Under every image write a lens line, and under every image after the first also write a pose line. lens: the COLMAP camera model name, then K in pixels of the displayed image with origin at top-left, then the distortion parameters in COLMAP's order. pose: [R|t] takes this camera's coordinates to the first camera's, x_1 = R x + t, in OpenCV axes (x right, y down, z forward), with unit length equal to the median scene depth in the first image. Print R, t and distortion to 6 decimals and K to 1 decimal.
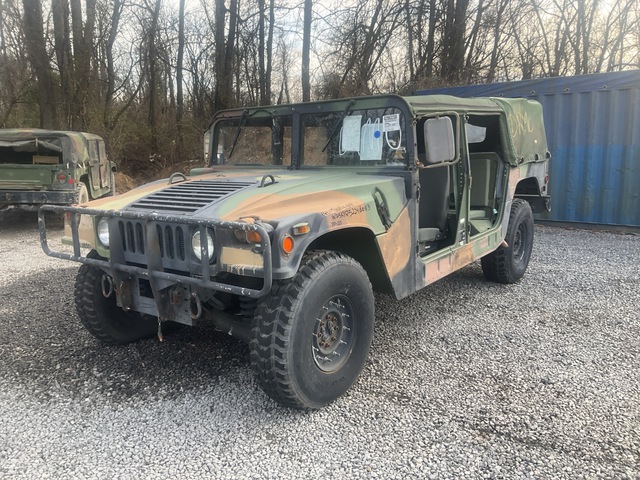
lens RADIAL K [[543.3, 0, 320.0], [0, 543.3, 240.0], [0, 0, 1]] dist [-0.006967, -0.003378]
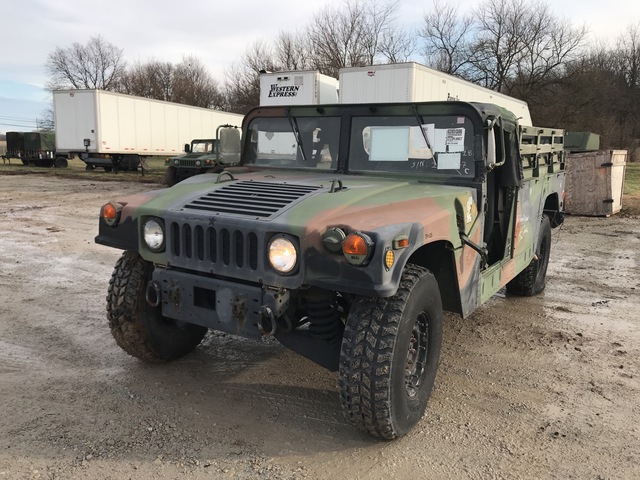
lens RADIAL K [[543.3, 0, 320.0], [0, 543.3, 240.0], [0, 0, 1]] dist [-0.006967, -0.003378]
pose [[0.995763, 0.038163, 0.083669, -0.208956], [-0.037723, 0.999265, -0.006840, -0.009395], [-0.083869, 0.003654, 0.996470, 0.079700]]
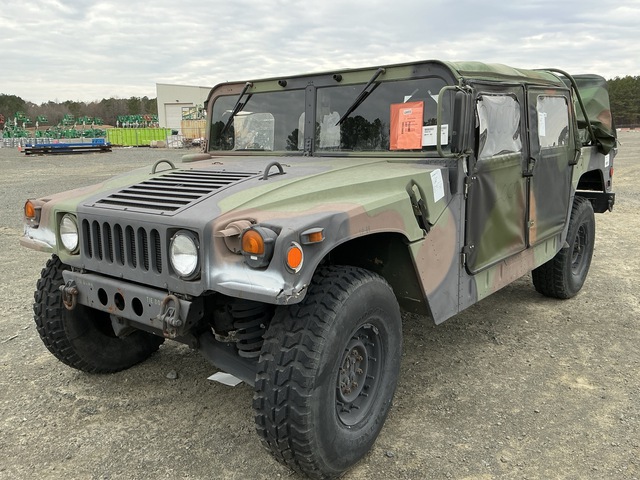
lens RADIAL K [[579.9, 0, 320.0], [0, 579.9, 240.0], [0, 0, 1]] dist [0.005506, 0.007807]
pose [[0.999391, 0.010558, -0.033254, 0.001334], [-0.010200, 0.999888, 0.010938, -0.020060], [0.033365, -0.010592, 0.999387, 0.174878]]
